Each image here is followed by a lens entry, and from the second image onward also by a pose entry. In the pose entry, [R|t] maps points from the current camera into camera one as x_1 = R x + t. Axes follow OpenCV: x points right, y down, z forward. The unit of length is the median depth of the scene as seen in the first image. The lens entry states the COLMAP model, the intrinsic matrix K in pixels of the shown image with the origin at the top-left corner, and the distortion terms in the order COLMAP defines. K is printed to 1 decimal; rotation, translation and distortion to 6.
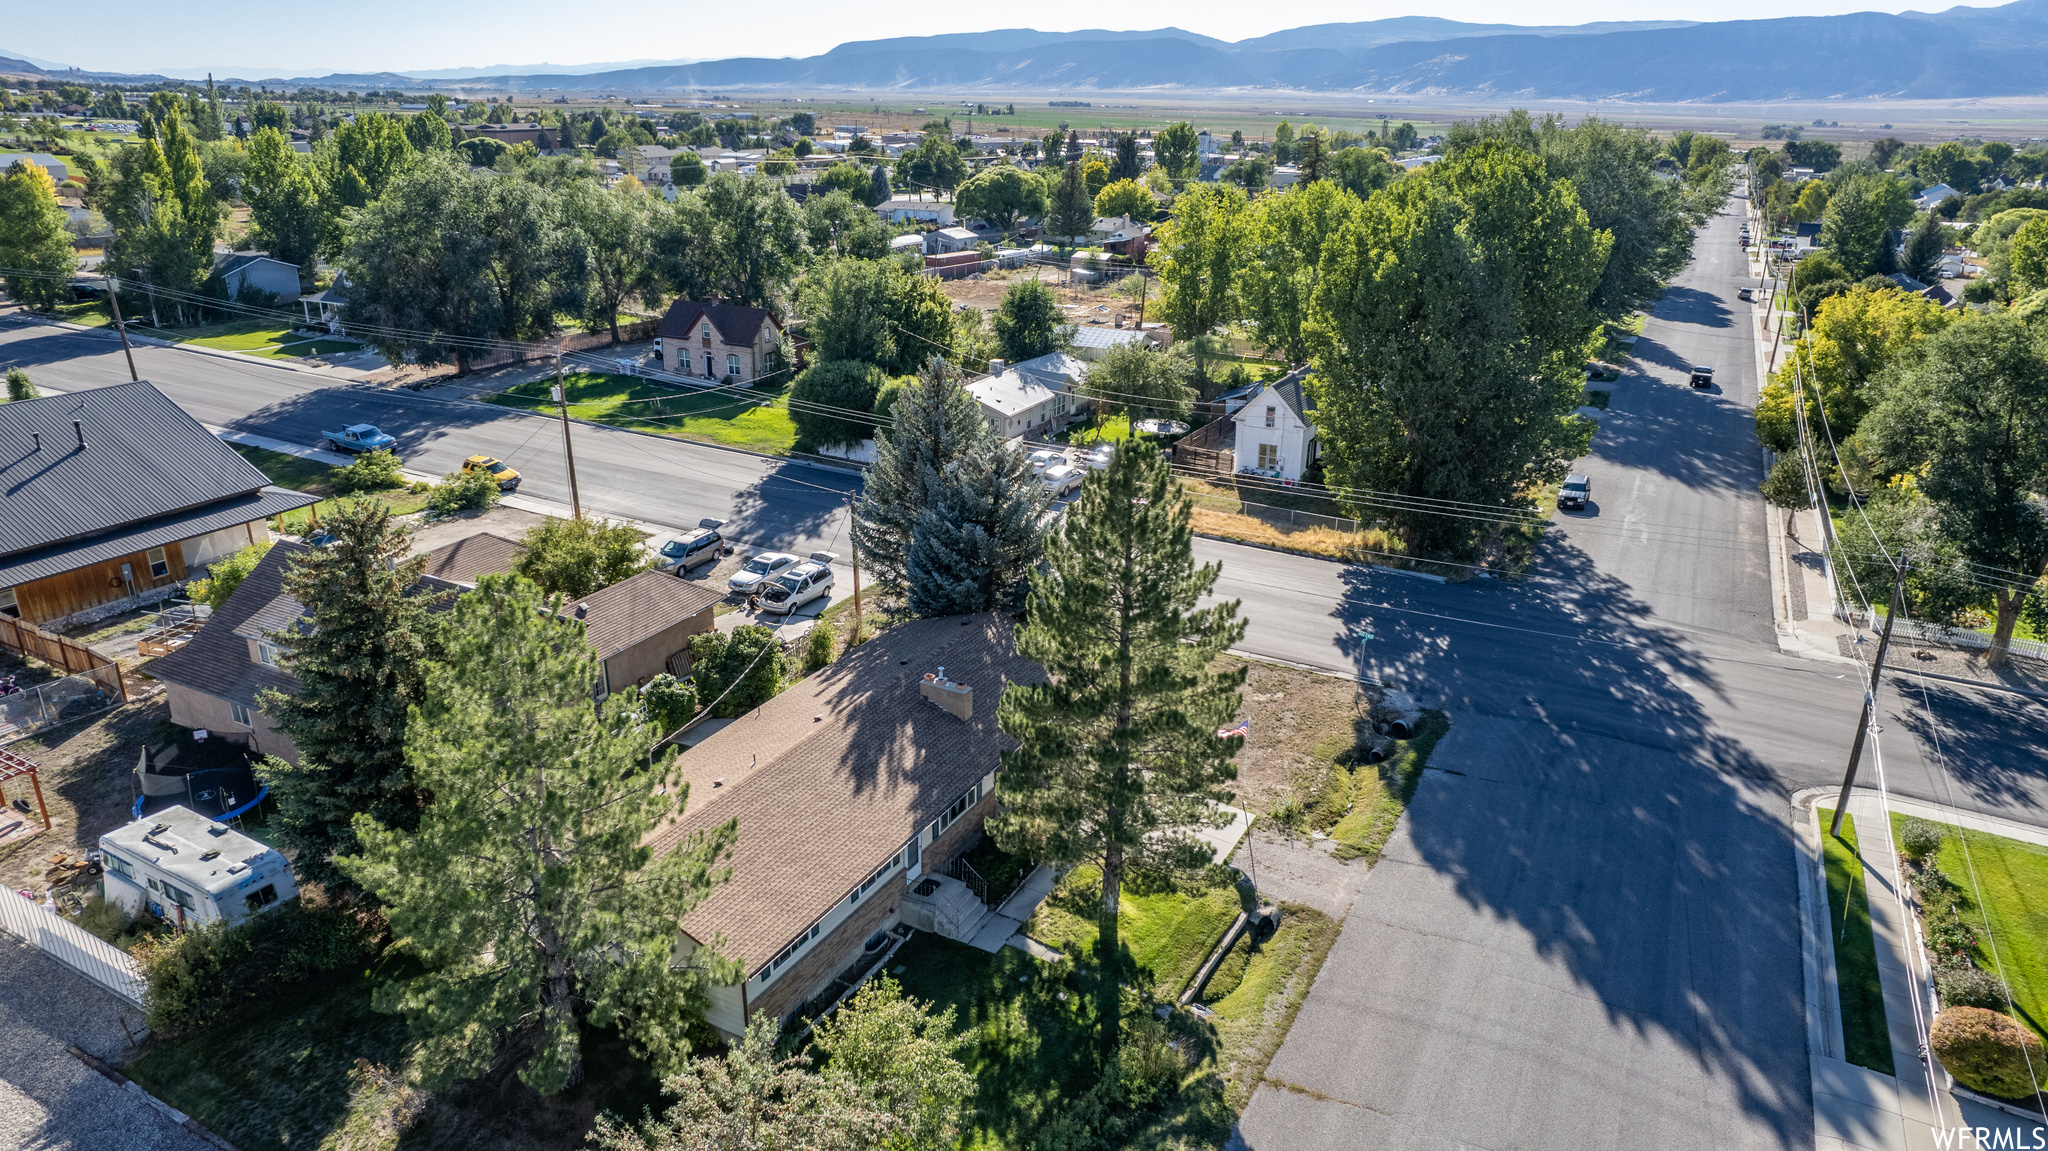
lens RADIAL K [[1256.9, 0, 1049.8], [0, 1256.9, 631.1], [0, 0, 1]] dist [-0.030424, 0.002296]
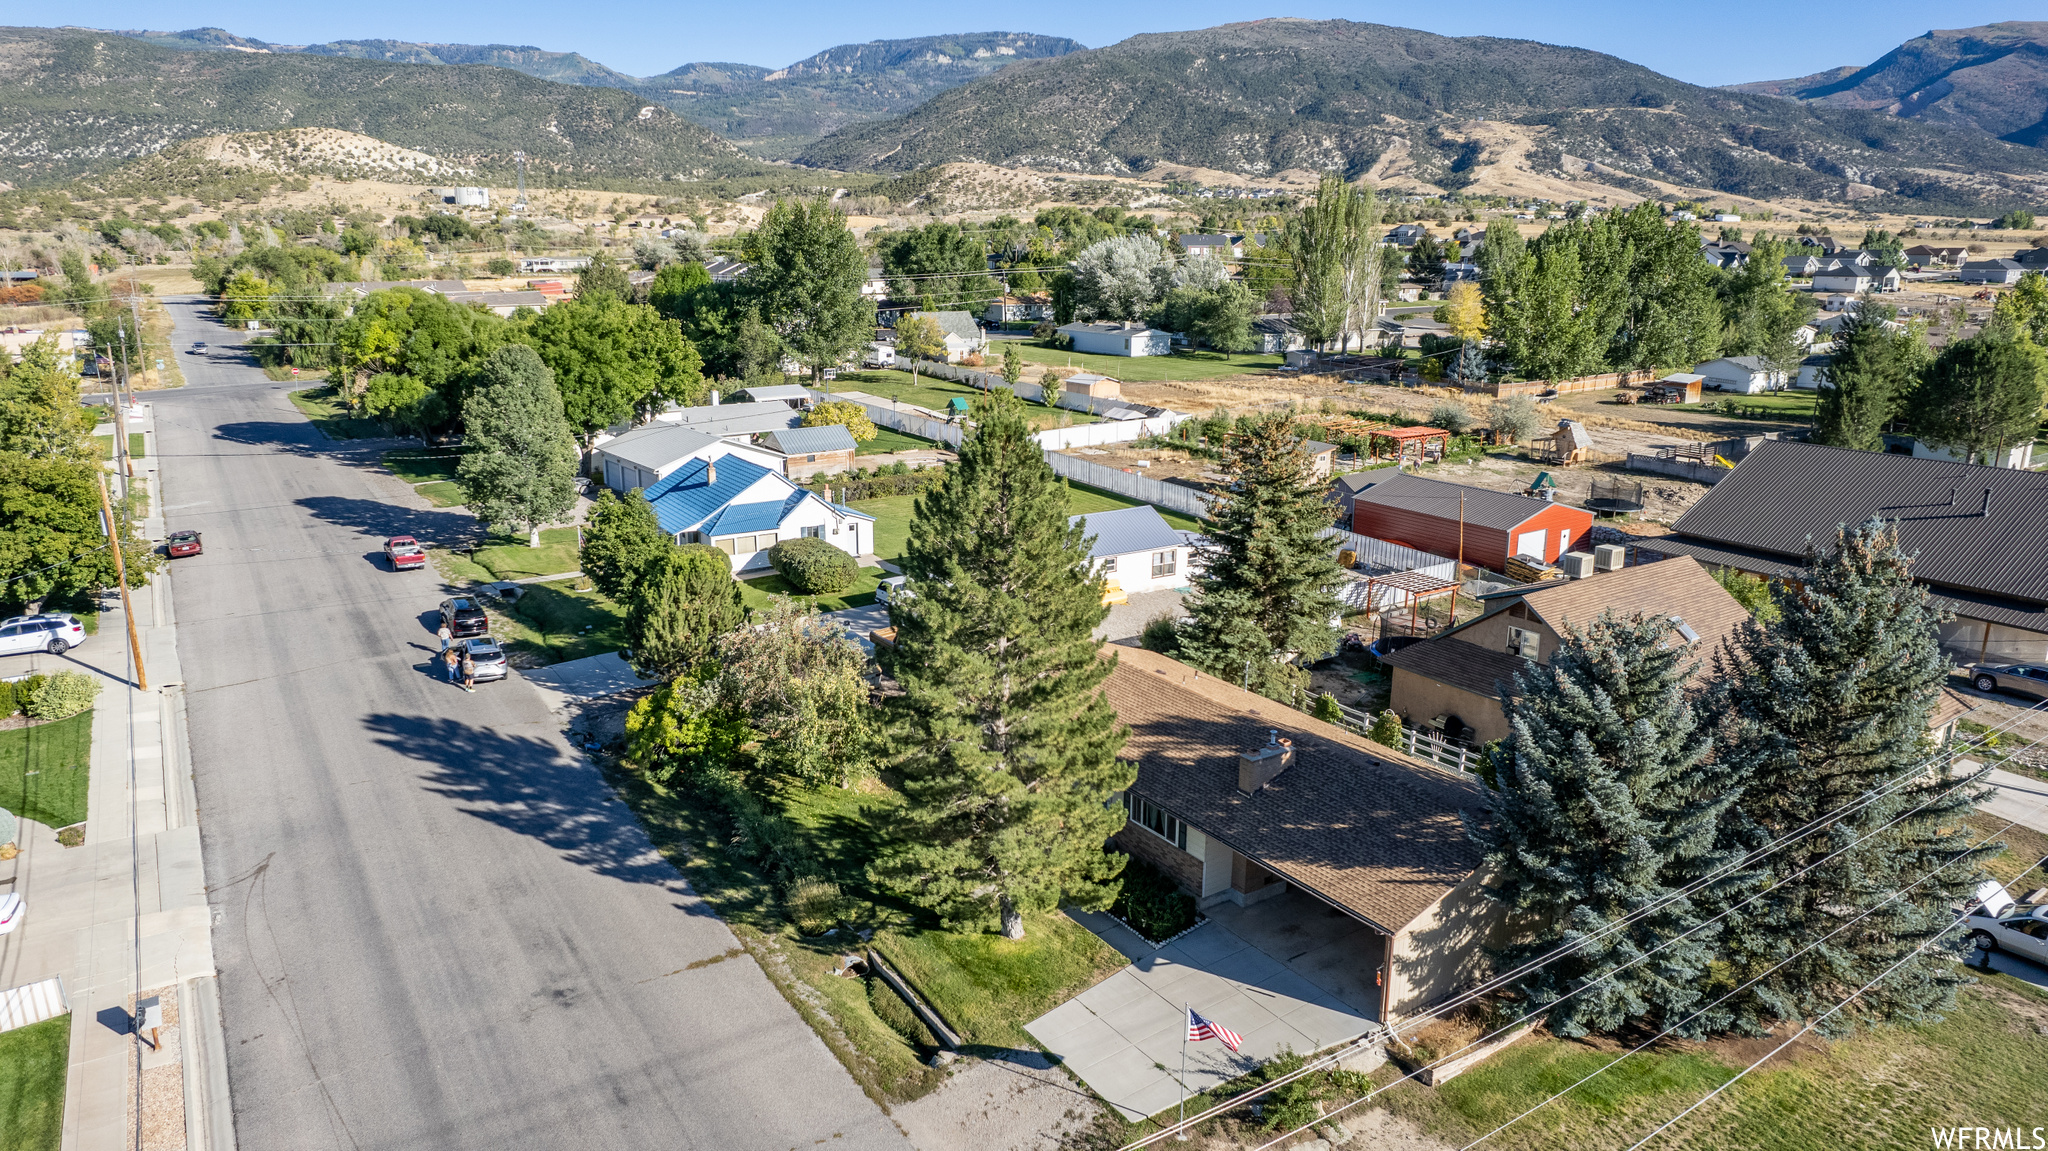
lens RADIAL K [[1350.8, 0, 1056.8], [0, 1350.8, 575.3], [0, 0, 1]] dist [-0.074250, 0.072022]
pose [[-0.466505, 0.197167, -0.862264, 0.660086], [-0.363400, 0.846043, 0.390066, -0.319526], [0.806420, 0.495315, -0.323033, 0.954306]]
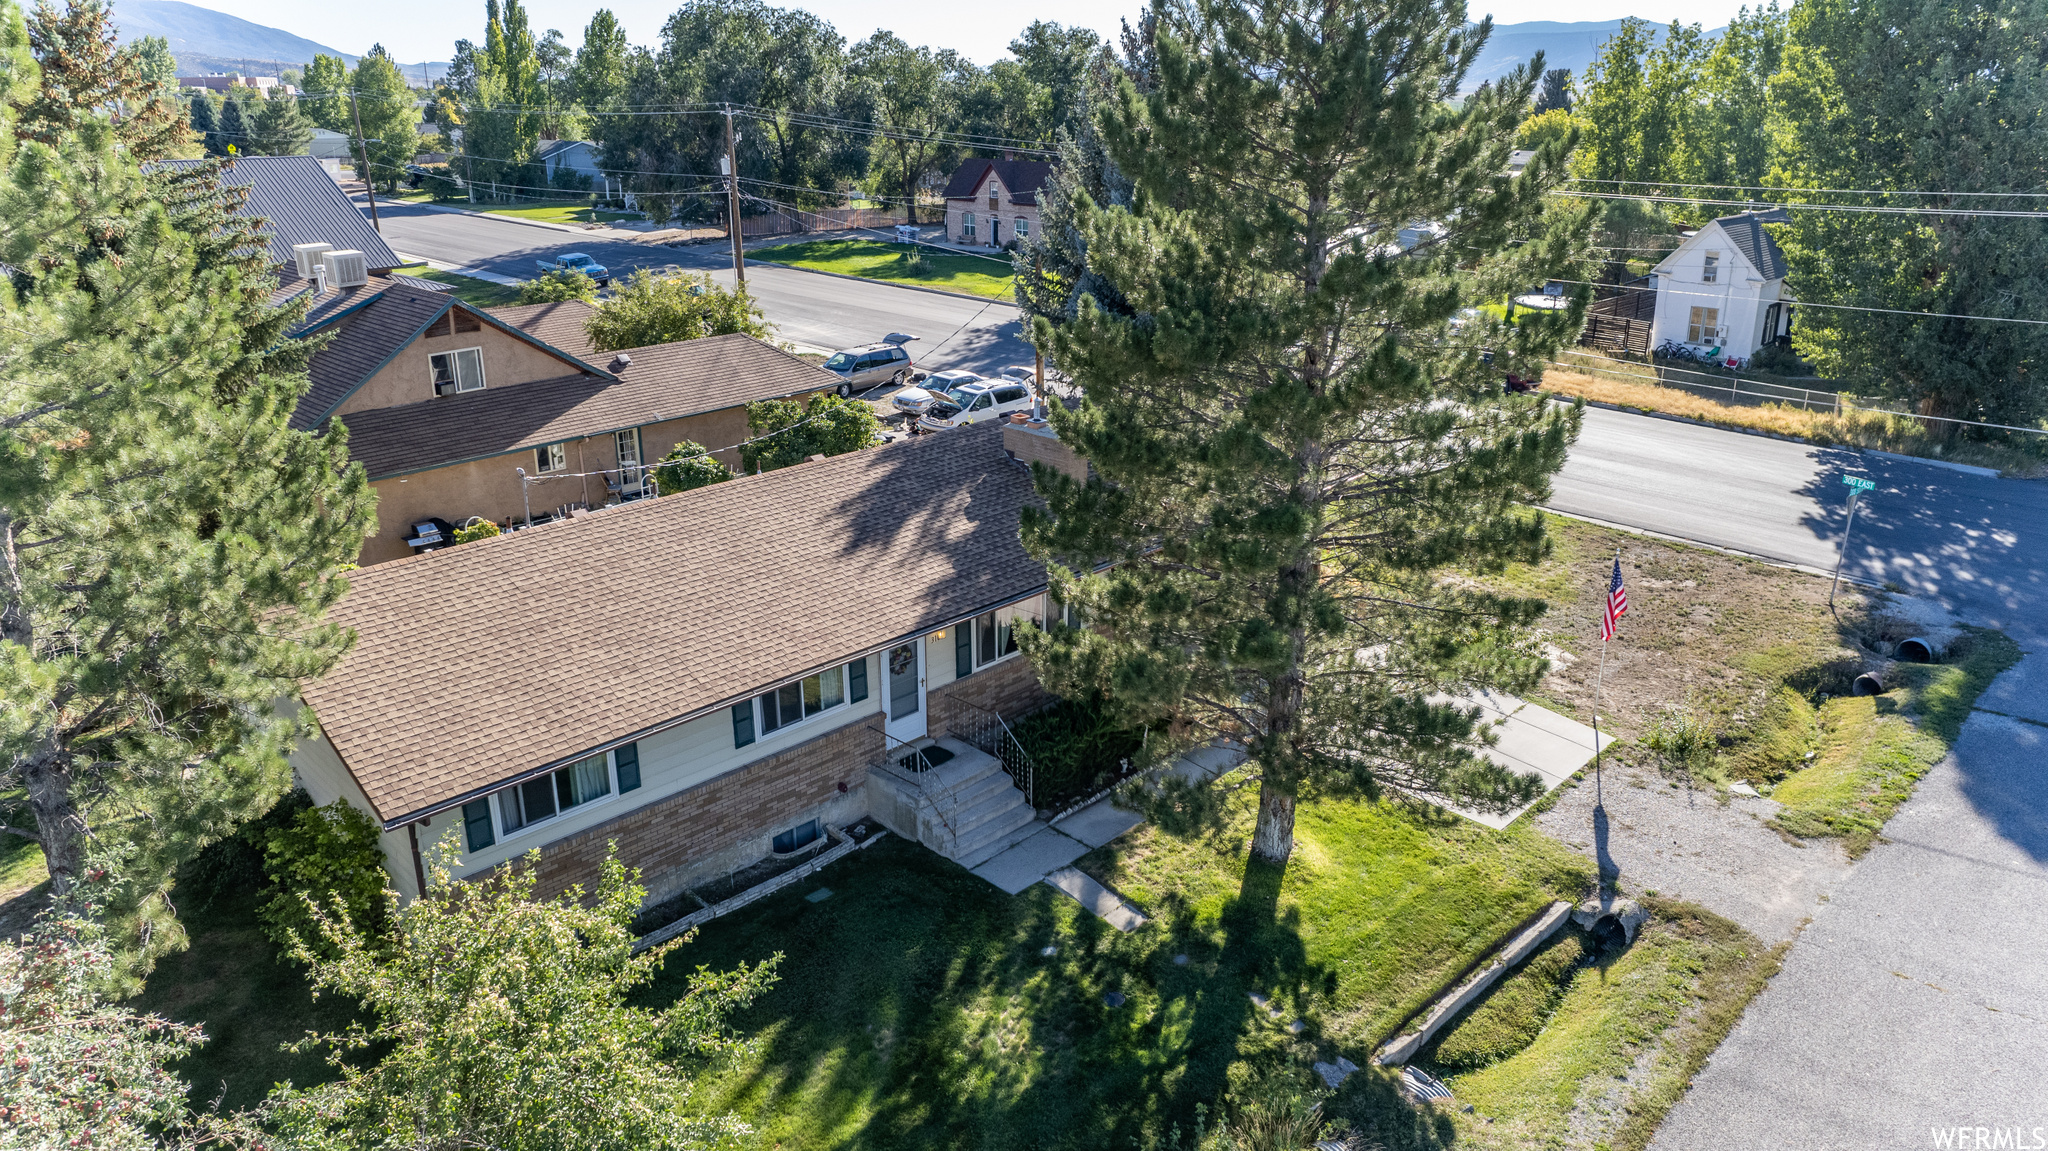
lens RADIAL K [[1350.8, 0, 1056.8], [0, 1350.8, 575.3], [0, 0, 1]] dist [-0.074250, 0.072022]
pose [[0.957722, 0.080015, -0.276345, 0.080871], [-0.094270, 0.994795, -0.038668, 0.111005], [0.271813, 0.063084, 0.960280, 0.360068]]
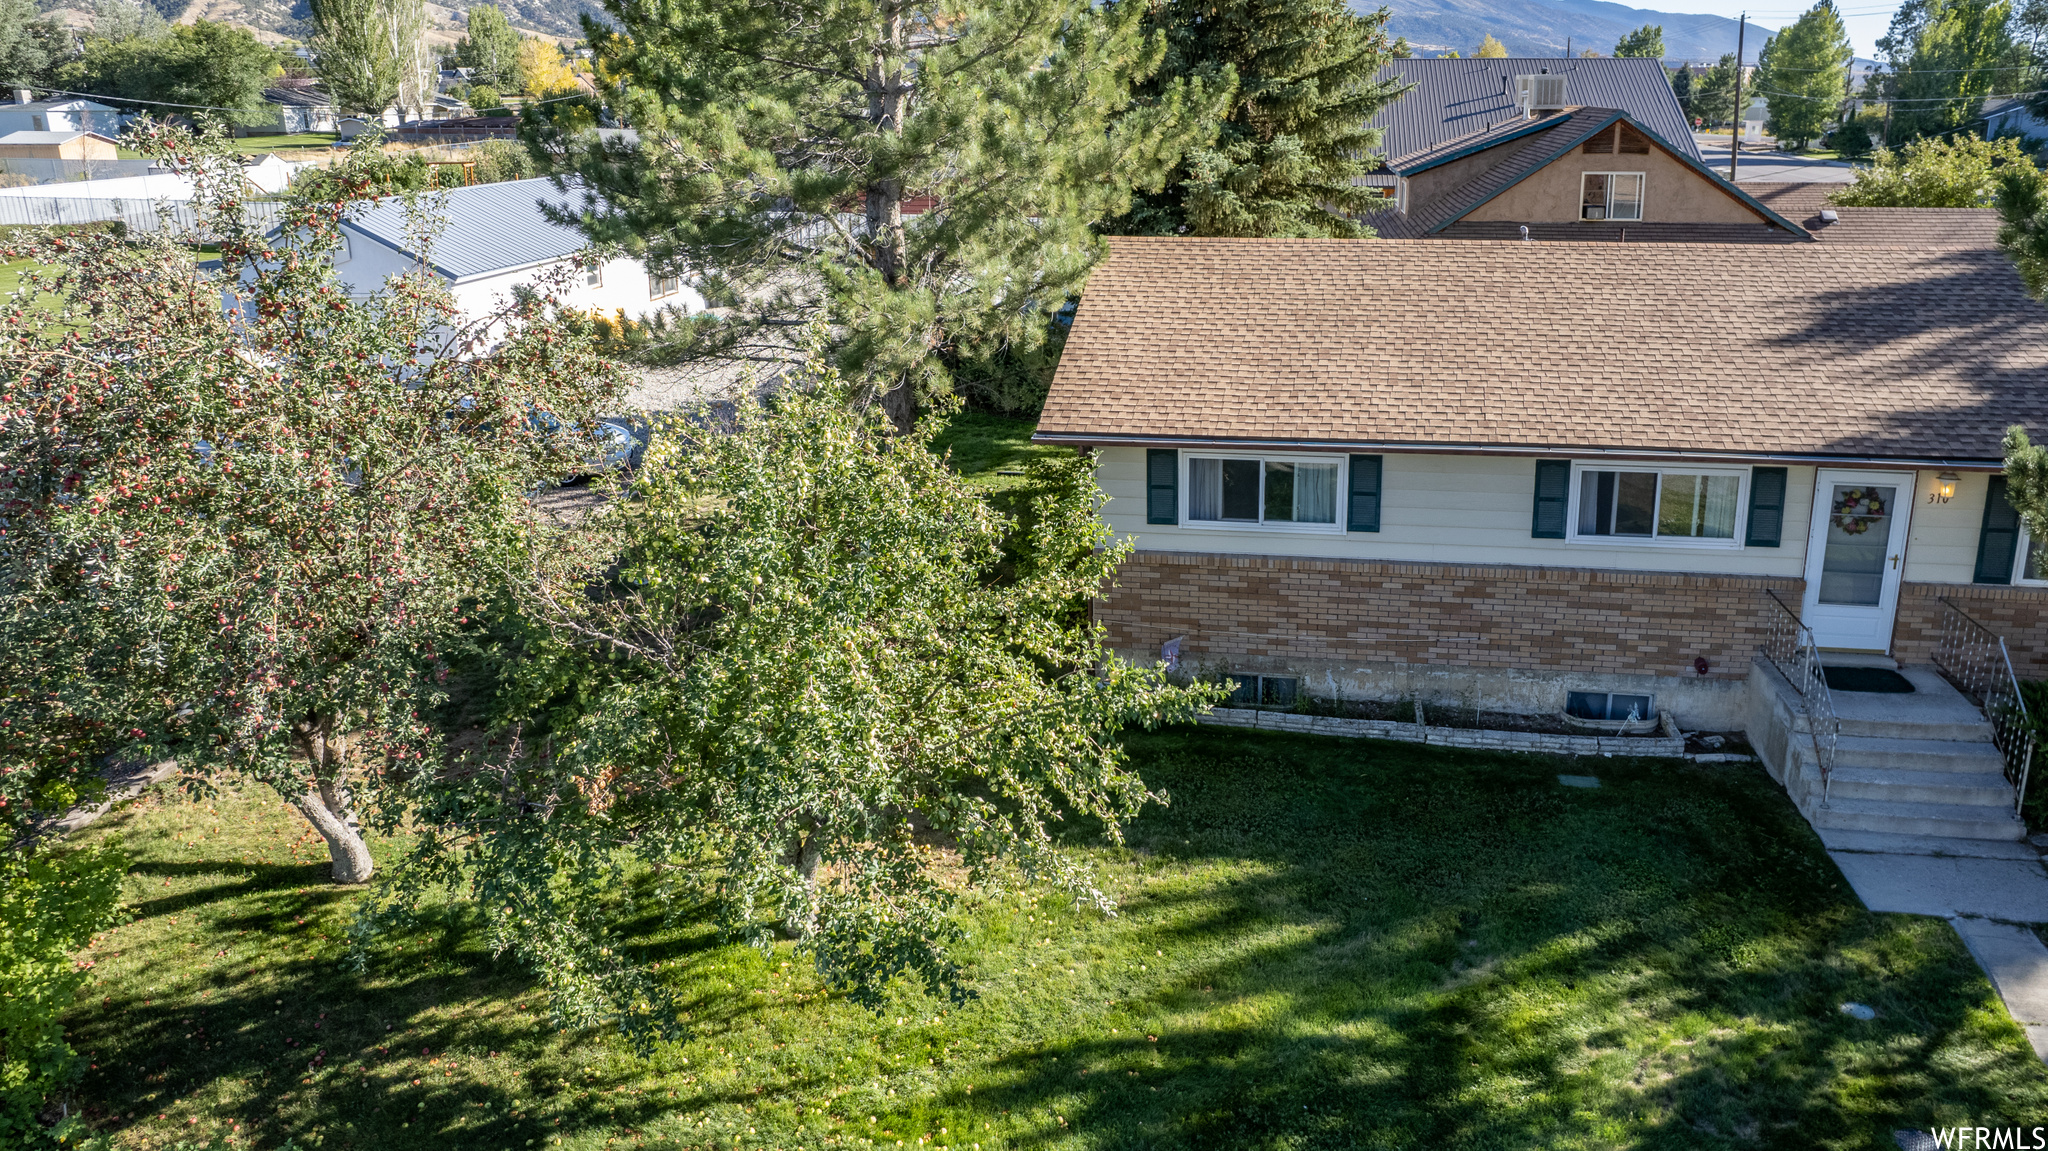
lens RADIAL K [[1386.1, 0, 1028.3], [0, 1386.1, 445.1], [0, 0, 1]] dist [-0.103501, 0.074801]
pose [[0.281066, 0.210673, -0.936279, 0.120077], [-0.349074, 0.931223, 0.104745, 0.143681], [0.893951, 0.297390, 0.335275, 0.517989]]
